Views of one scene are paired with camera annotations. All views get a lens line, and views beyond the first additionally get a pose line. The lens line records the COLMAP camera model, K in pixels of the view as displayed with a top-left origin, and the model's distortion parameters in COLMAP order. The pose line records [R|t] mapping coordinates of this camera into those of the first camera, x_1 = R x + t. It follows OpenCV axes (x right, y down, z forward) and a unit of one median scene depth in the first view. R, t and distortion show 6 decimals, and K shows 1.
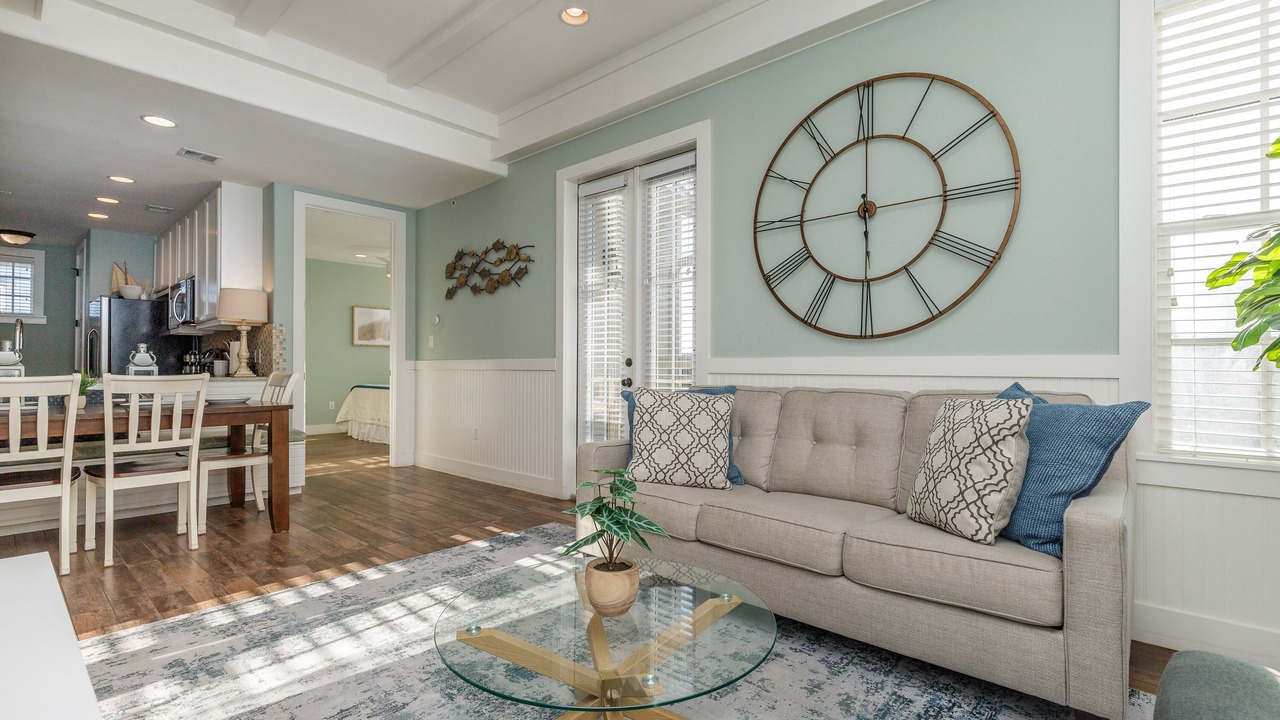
lens RADIAL K [[582.6, 0, 647.2], [0, 582.6, 359.0], [0, 0, 1]] dist [0.013614, -0.000531]
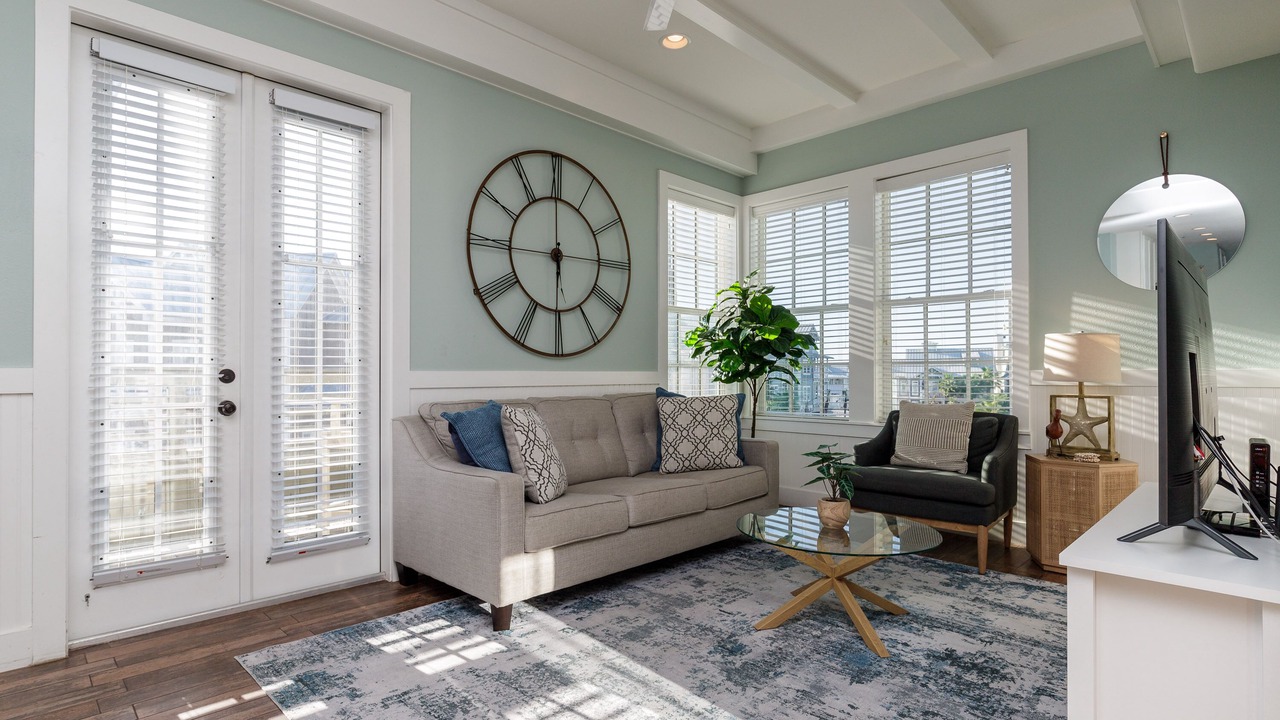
lens RADIAL K [[636.3, 0, 623.2], [0, 636.3, 369.4], [0, 0, 1]] dist [0.000796, -0.002947]
pose [[0.072566, 0.005051, 0.997351, -0.998138], [-0.006800, 0.999966, -0.004570, -0.002530], [-0.997340, -0.006450, 0.072598, 0.766518]]
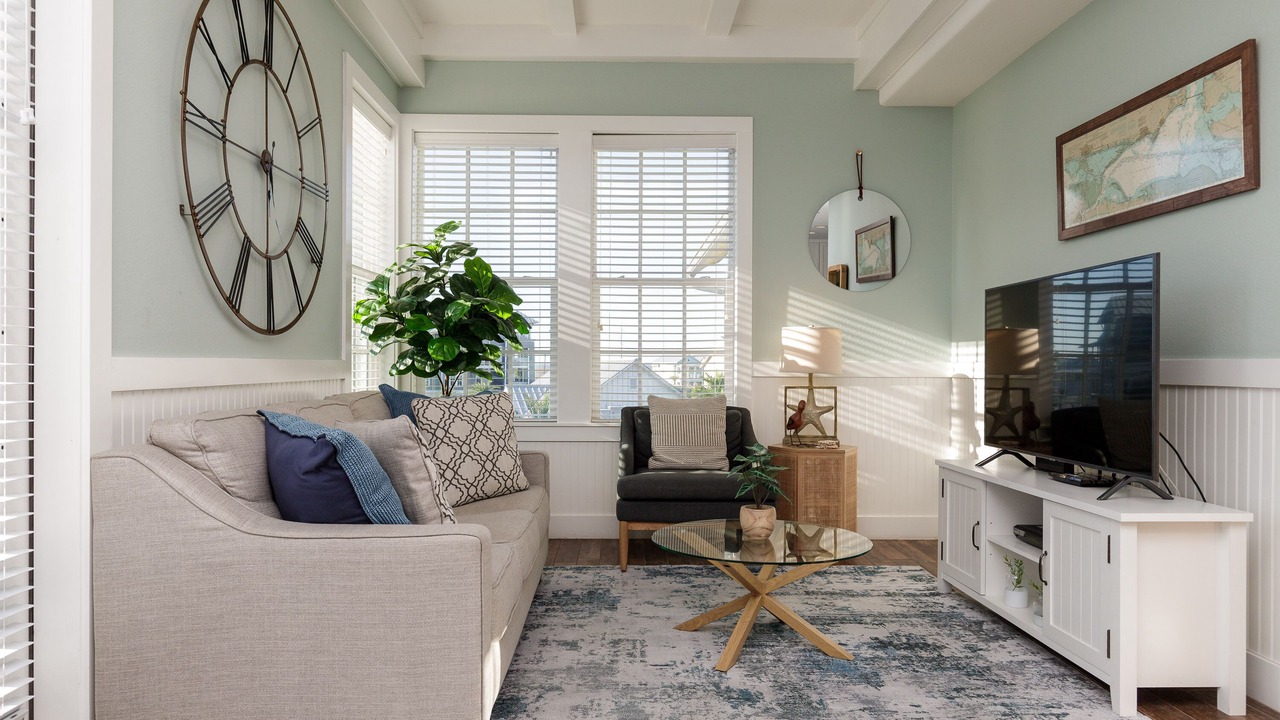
lens RADIAL K [[867.9, 0, 628.7], [0, 867.9, 363.0], [0, 0, 1]] dist [0.005426, -0.008128]
pose [[-0.671990, -0.003704, 0.740551, -0.766718], [-0.010832, 0.999930, -0.004828, 0.001940], [-0.740481, -0.011266, -0.671983, 1.420220]]
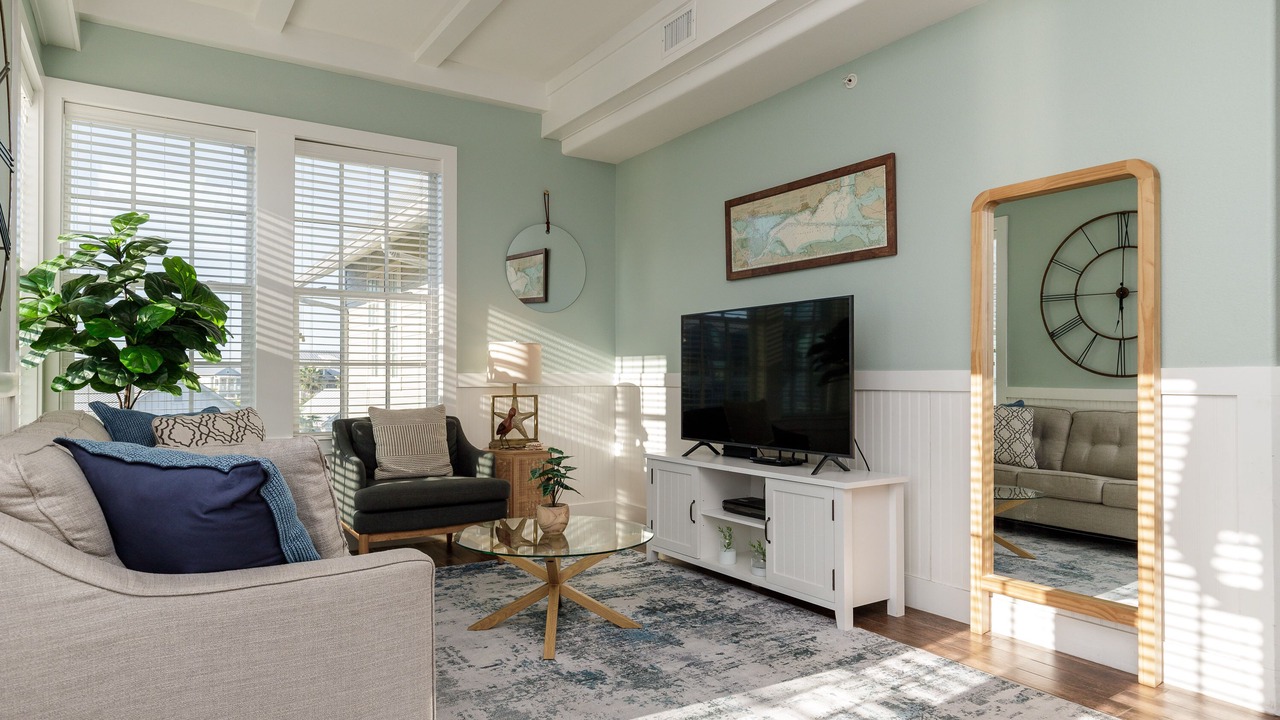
lens RADIAL K [[767.2, 0, 640.7], [0, 767.2, 365.6], [0, 0, 1]] dist [0.008391, -0.003199]
pose [[-0.964783, 0.001600, 0.263043, -0.451208], [-0.003727, 0.999798, -0.019750, 0.003004], [-0.263022, -0.020035, -0.964582, 1.571090]]
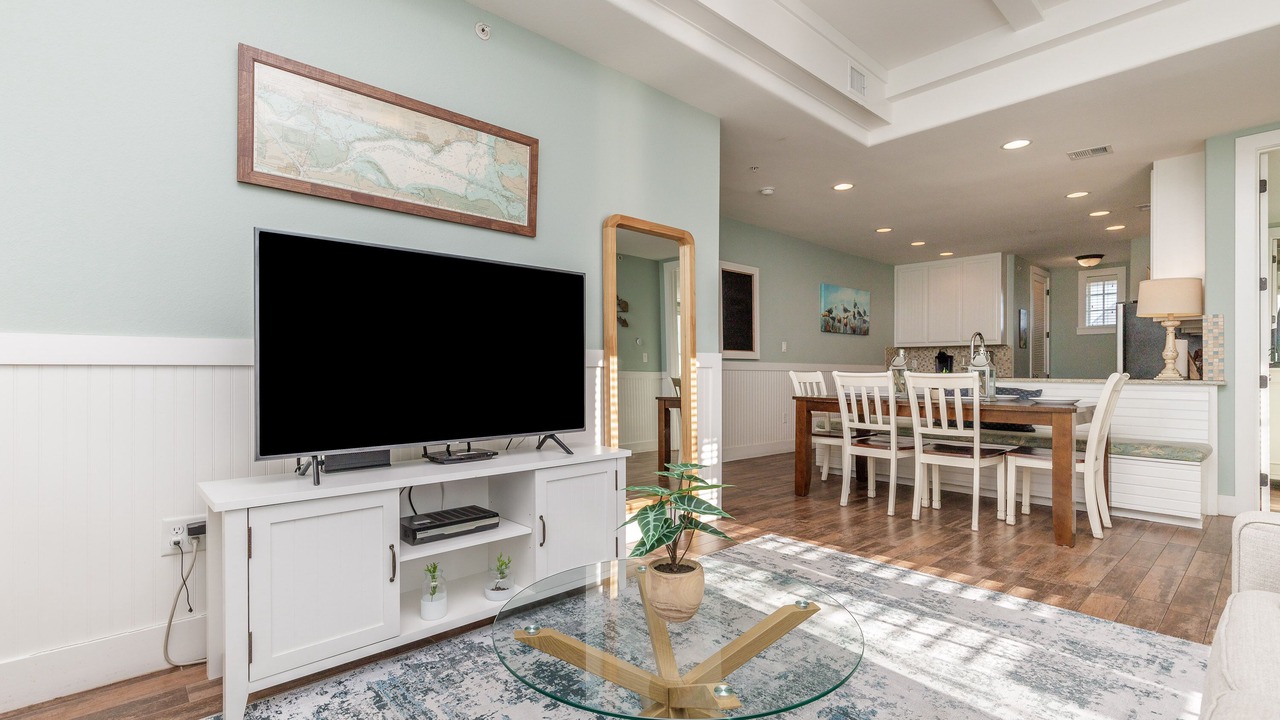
lens RADIAL K [[587.7, 0, 630.6], [0, 587.7, 356.7], [0, 0, 1]] dist [0.007985, -0.000601]
pose [[-0.105833, -0.026922, -0.994019, 0.450501], [0.003643, 0.999616, -0.027462, 0.030037], [0.994377, -0.006528, -0.105695, 0.537744]]
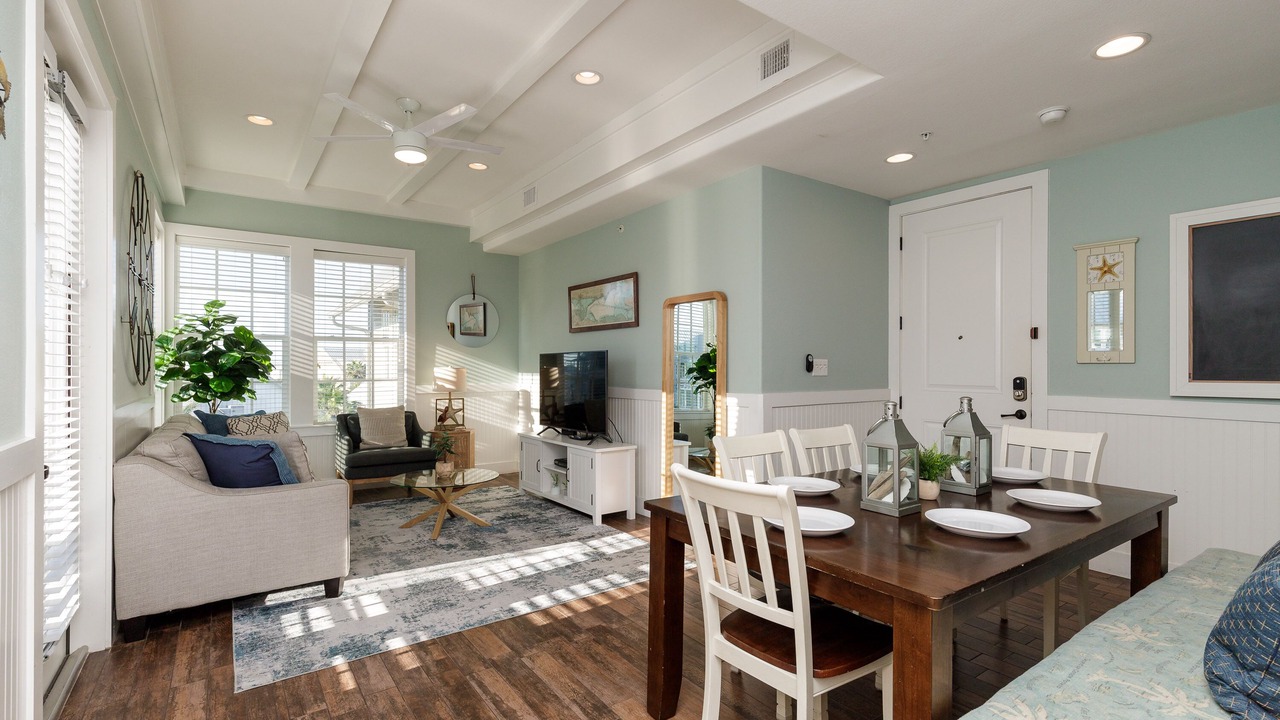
lens RADIAL K [[587.7, 0, 638.8], [0, 587.7, 362.1], [0, 0, 1]] dist [0.007985, -0.000601]
pose [[-0.973844, 0.002018, 0.227209, -0.926115], [-0.001723, 0.999866, -0.016265, -0.066122], [-0.227211, -0.016231, -0.973710, 1.988253]]
